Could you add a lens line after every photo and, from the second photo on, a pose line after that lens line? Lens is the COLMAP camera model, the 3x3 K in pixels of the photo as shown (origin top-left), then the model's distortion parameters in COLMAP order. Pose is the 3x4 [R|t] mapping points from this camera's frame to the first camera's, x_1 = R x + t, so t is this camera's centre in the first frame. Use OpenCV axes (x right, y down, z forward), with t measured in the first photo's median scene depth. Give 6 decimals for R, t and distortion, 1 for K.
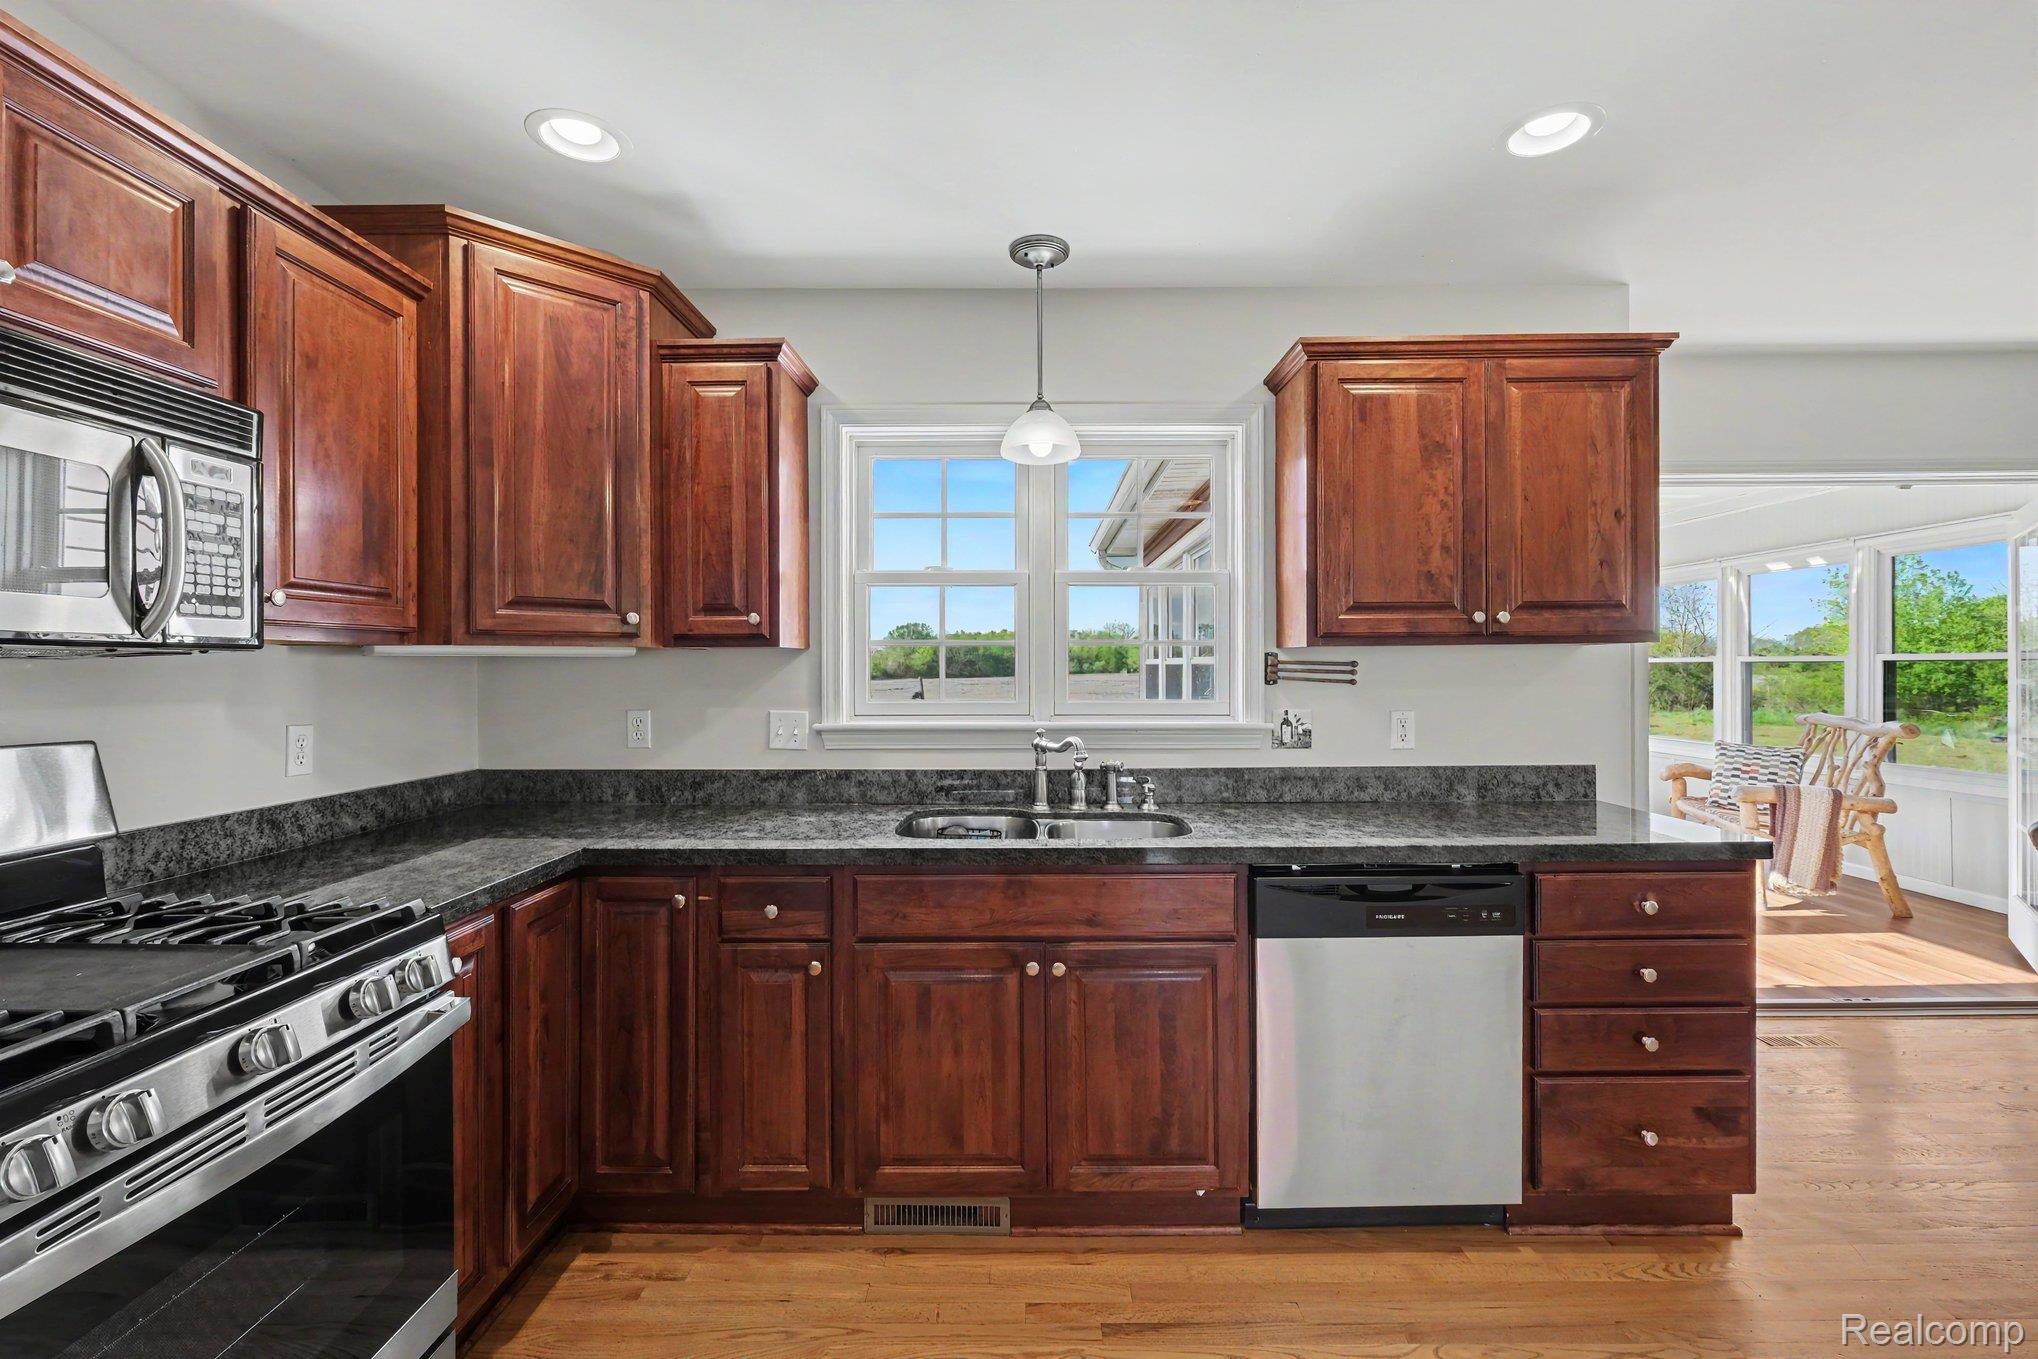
lens RADIAL K [[893.0, 0, 1021.0], [0, 893.0, 673.8], [0, 0, 1]] dist [-0.001667, 0.000017]
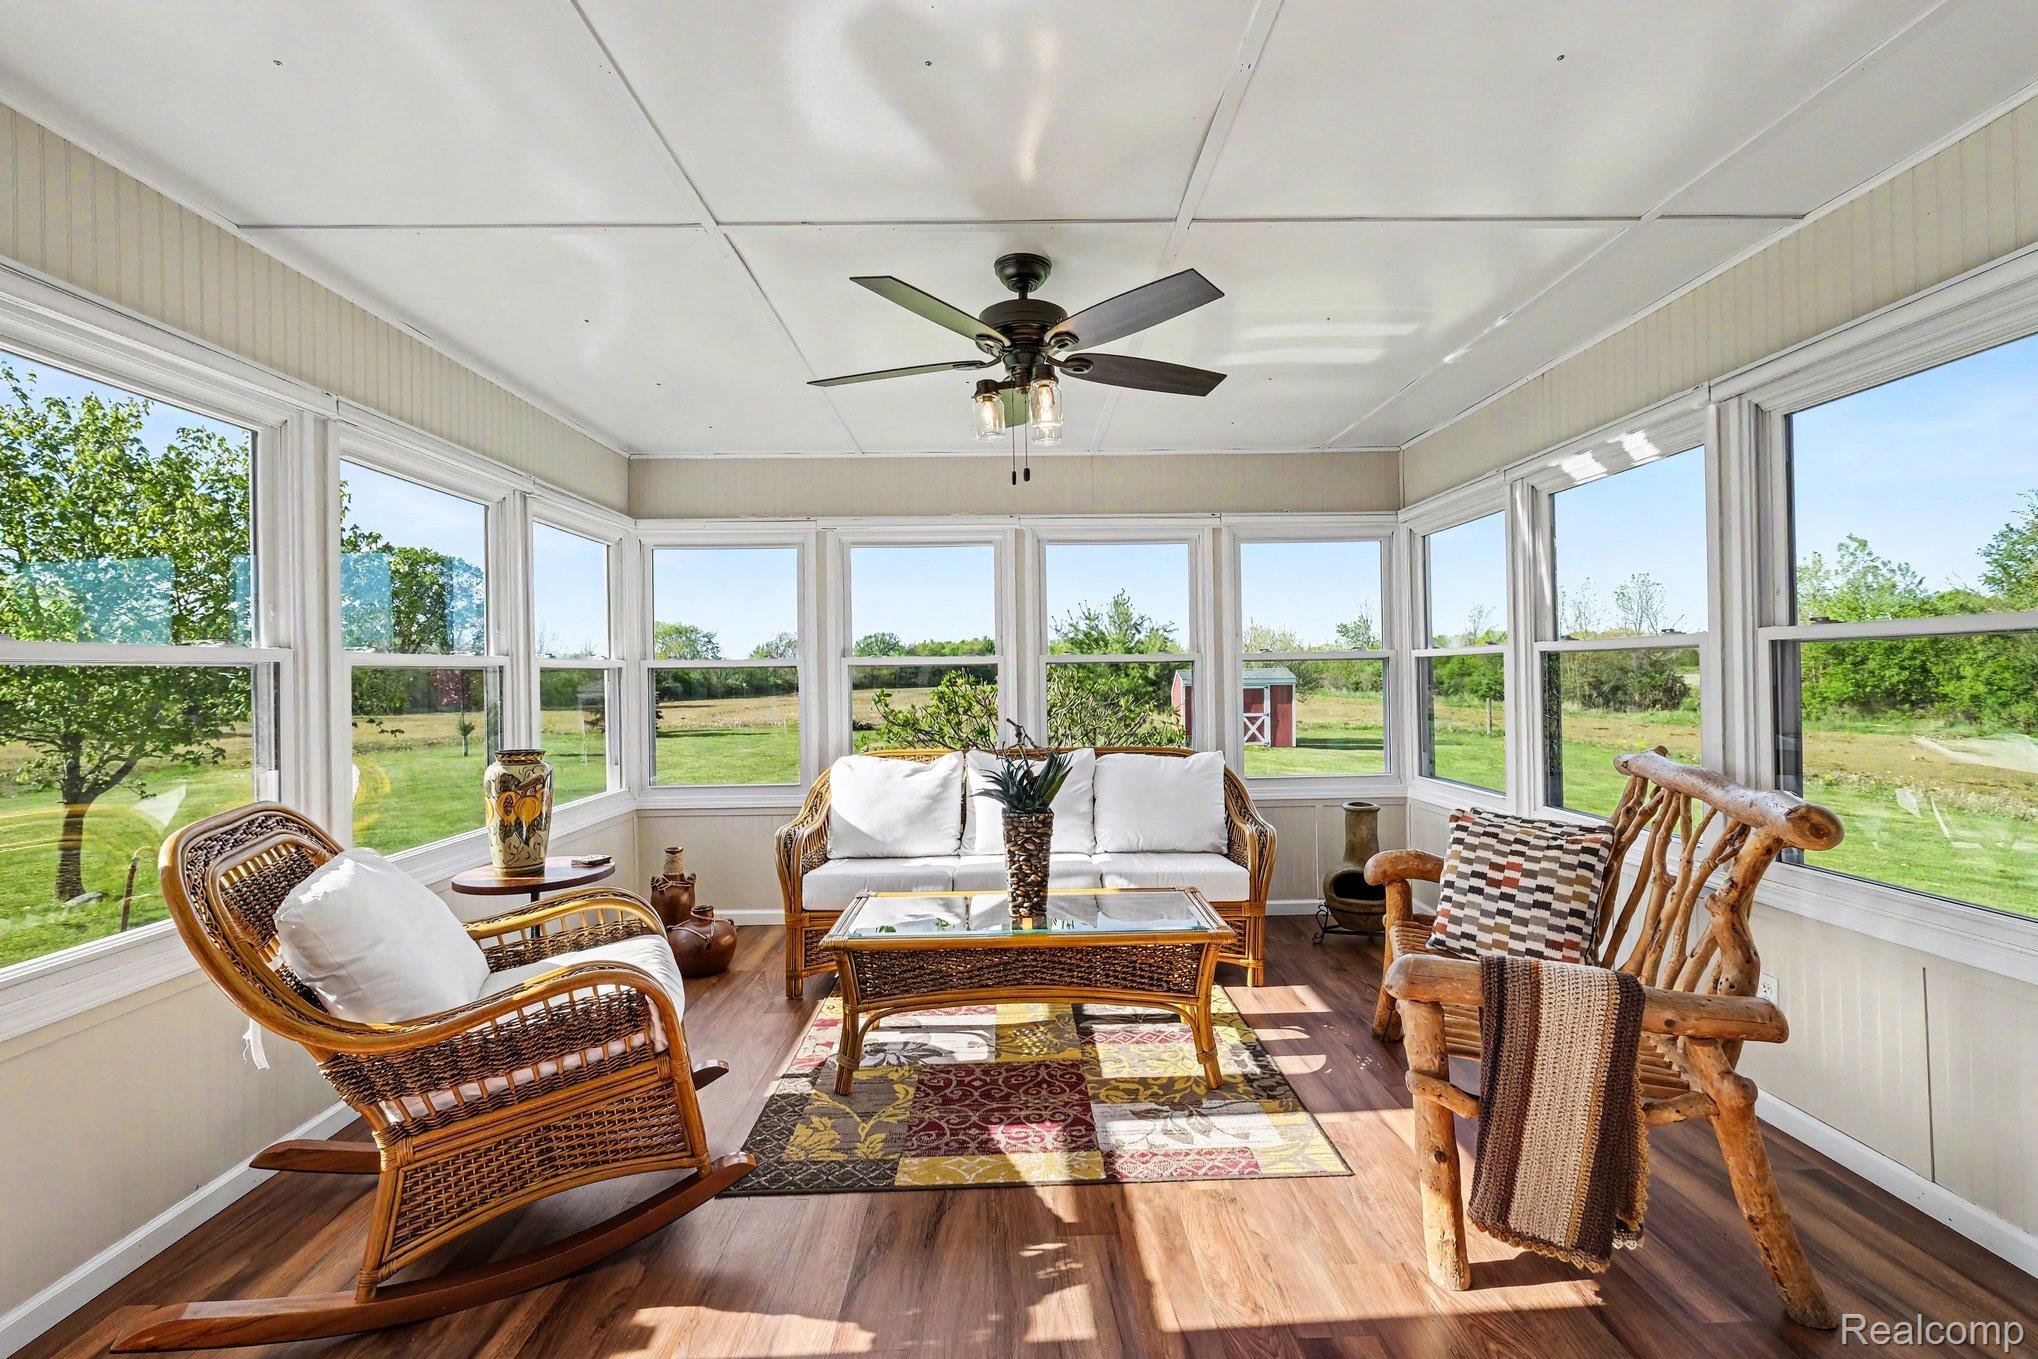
lens RADIAL K [[893.0, 0, 1022.8], [0, 893.0, 674.1], [0, 0, 1]] dist [-0.001667, 0.000017]
pose [[0.999533, -0.014587, 0.026839, 0.081415], [0.014843, 0.999846, -0.009385, -0.000261], [-0.026697, 0.009779, 0.999596, 0.078680]]
